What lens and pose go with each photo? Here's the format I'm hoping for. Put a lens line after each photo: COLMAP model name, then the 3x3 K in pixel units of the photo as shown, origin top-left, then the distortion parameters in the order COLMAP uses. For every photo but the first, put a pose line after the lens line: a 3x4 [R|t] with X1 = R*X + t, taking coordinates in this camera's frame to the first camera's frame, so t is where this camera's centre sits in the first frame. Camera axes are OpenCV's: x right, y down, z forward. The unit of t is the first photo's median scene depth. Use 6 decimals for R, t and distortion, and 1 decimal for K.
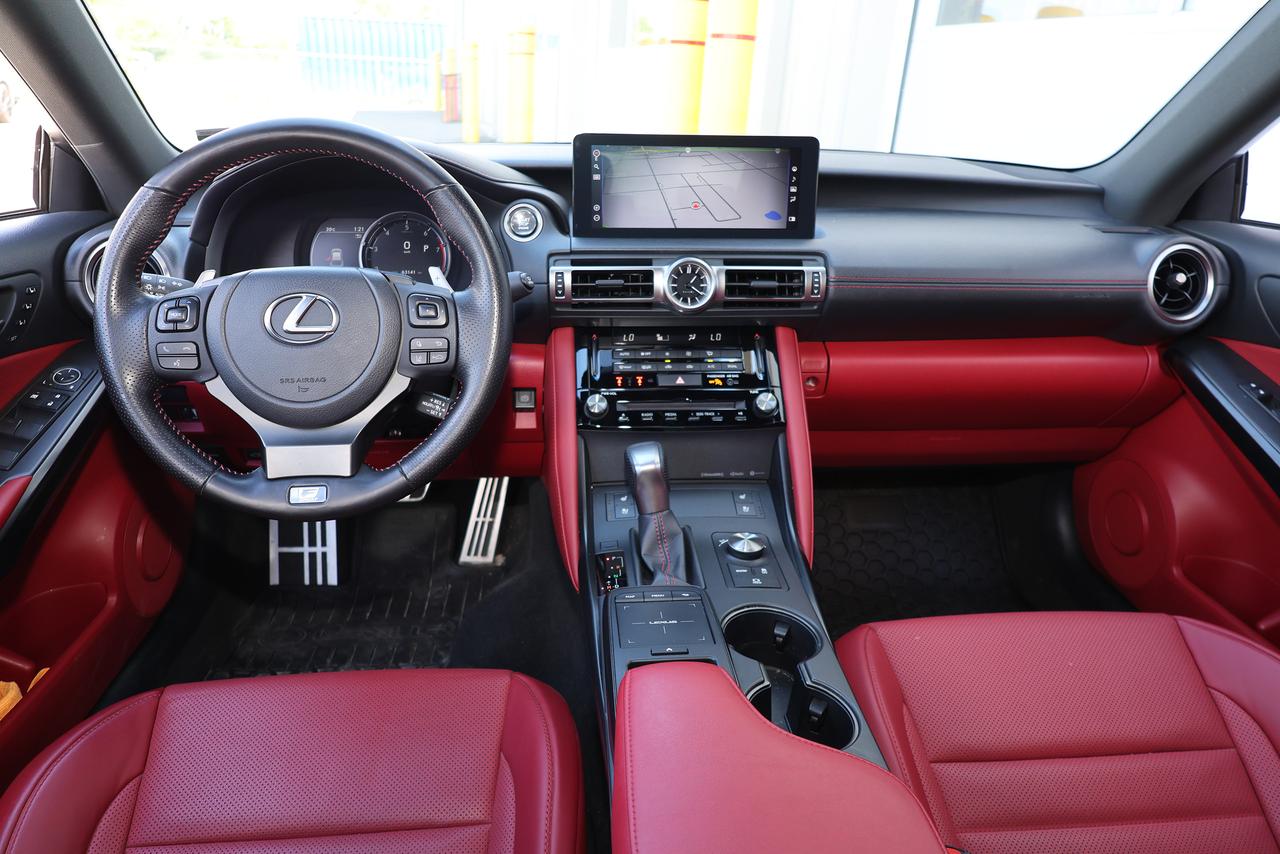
lens RADIAL K [[919.6, 0, 631.4], [0, 919.6, 423.0], [0, 0, 1]] dist [0.007895, 0.008288]
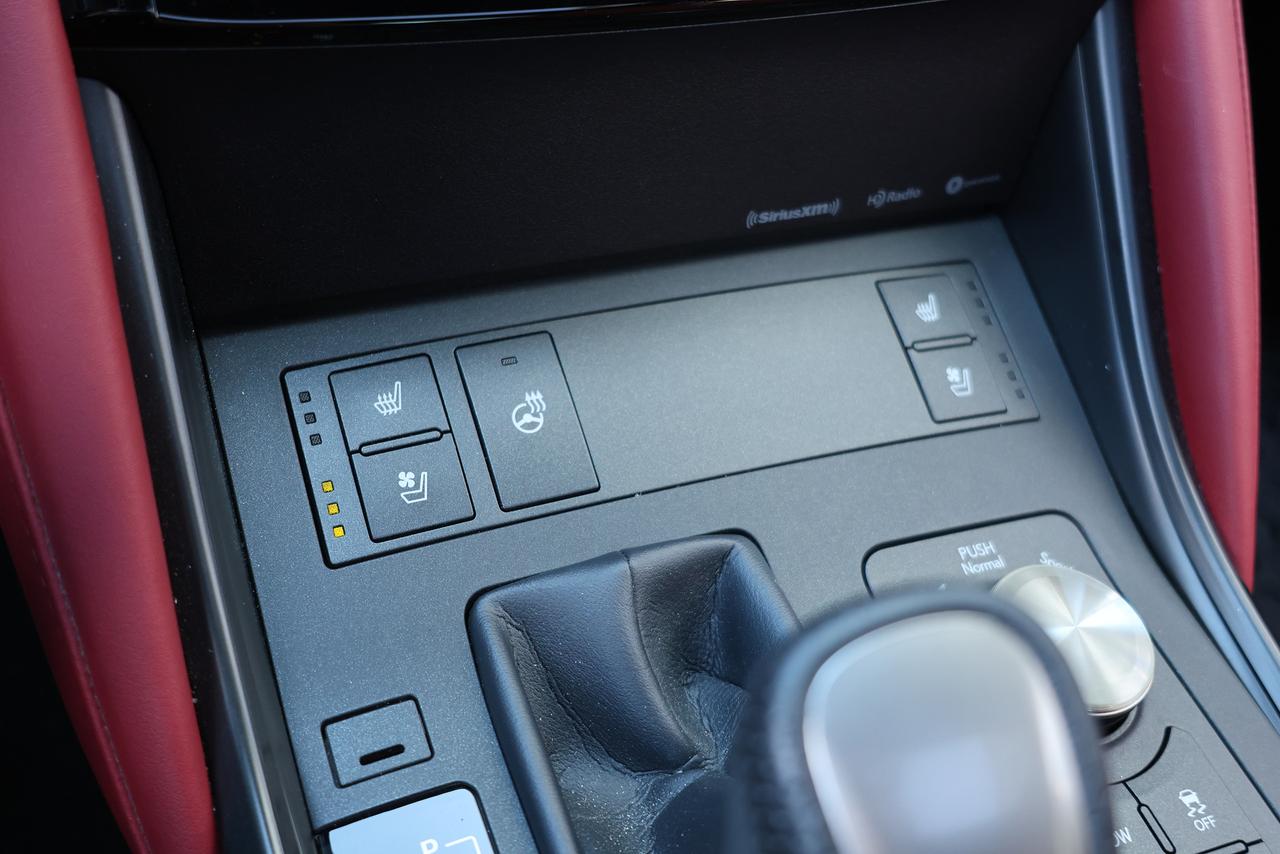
lens RADIAL K [[1481.8, 0, 648.7], [0, 1481.8, 429.1], [0, 0, 1]] dist [0.011661, 0.000000]
pose [[0.943533, -0.127768, 0.305649, -0.051419], [-0.024901, 0.892668, 0.450026, -0.050240], [-0.330342, -0.432226, 0.839080, 0.717255]]
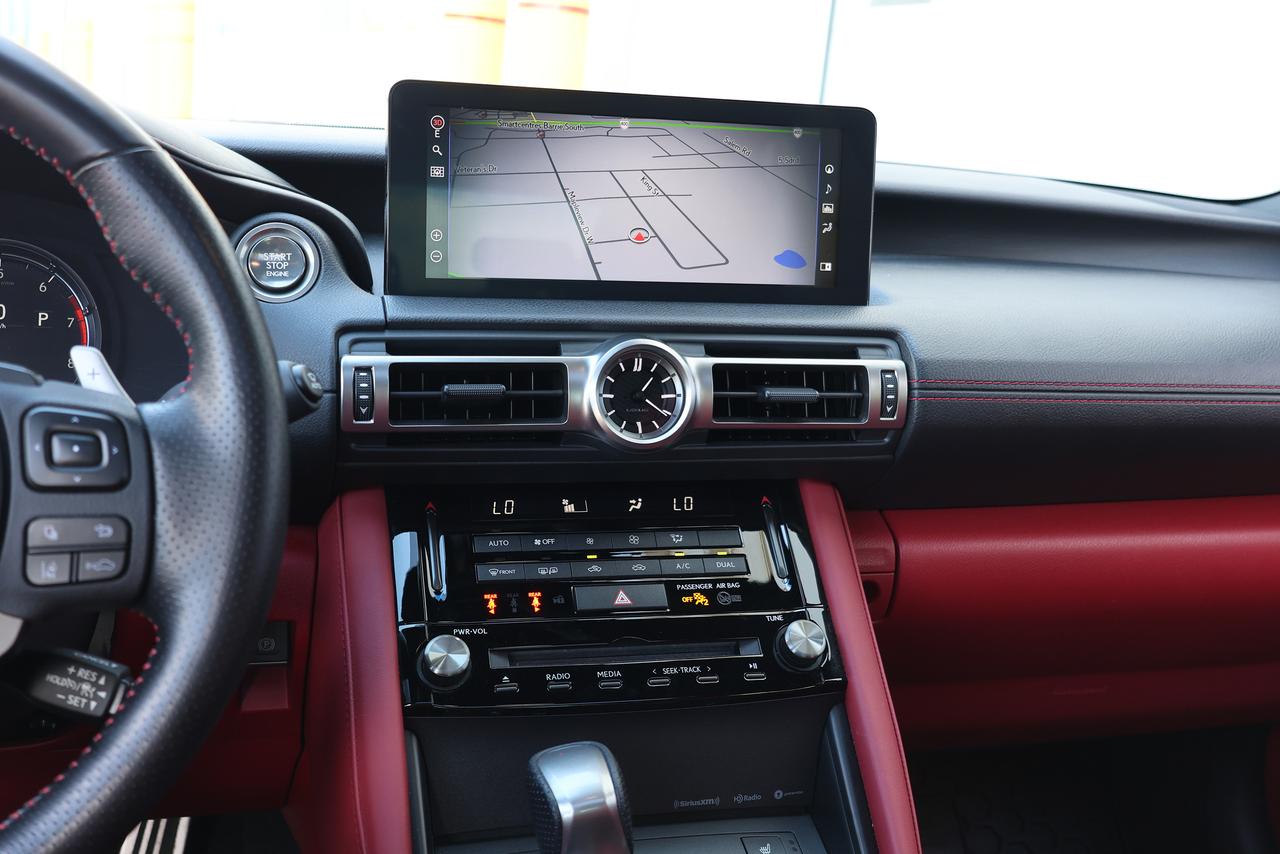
lens RADIAL K [[1481.8, 0, 641.2], [0, 1481.8, 411.2], [0, 0, 1]] dist [0.011661, 0.000000]
pose [[0.980642, -0.000778, 0.195808, -0.085216], [0.030674, 0.988257, -0.149693, -0.027511], [-0.193393, 0.152801, 0.969150, 0.259566]]
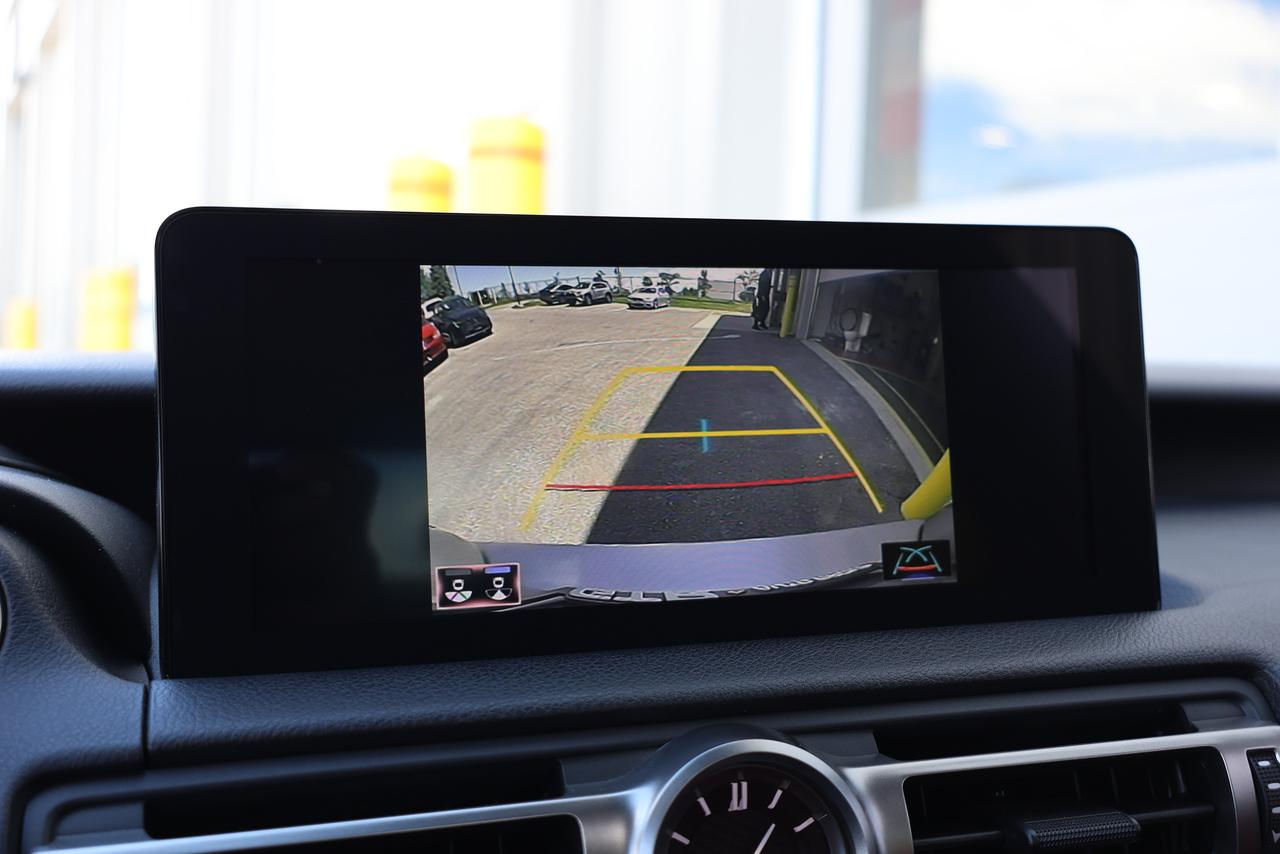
lens RADIAL K [[1481.8, 0, 641.5], [0, 1481.8, 421.4], [0, 0, 1]] dist [0.011661, 0.000000]
pose [[0.975195, -0.037754, 0.218103, -0.029112], [0.105827, 0.944958, -0.309606, -0.143845], [-0.194409, 0.325007, 0.925514, 0.660954]]
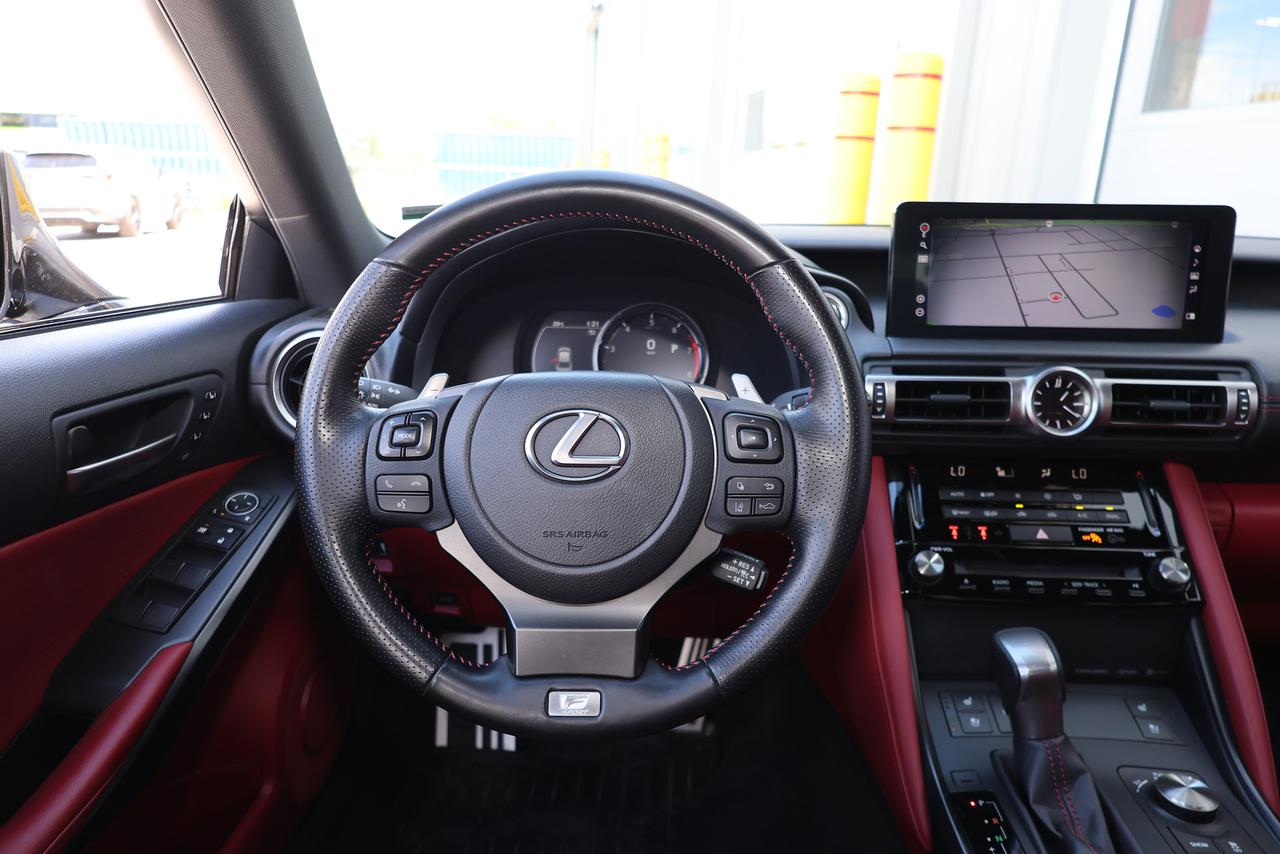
lens RADIAL K [[919.6, 0, 635.6], [0, 919.6, 420.9], [0, 0, 1]] dist [0.007895, 0.008288]
pose [[0.993256, 0.023159, -0.113606, -0.184676], [-0.035589, 0.993444, -0.108638, -0.045331], [0.110345, 0.111948, 0.987568, 0.246047]]
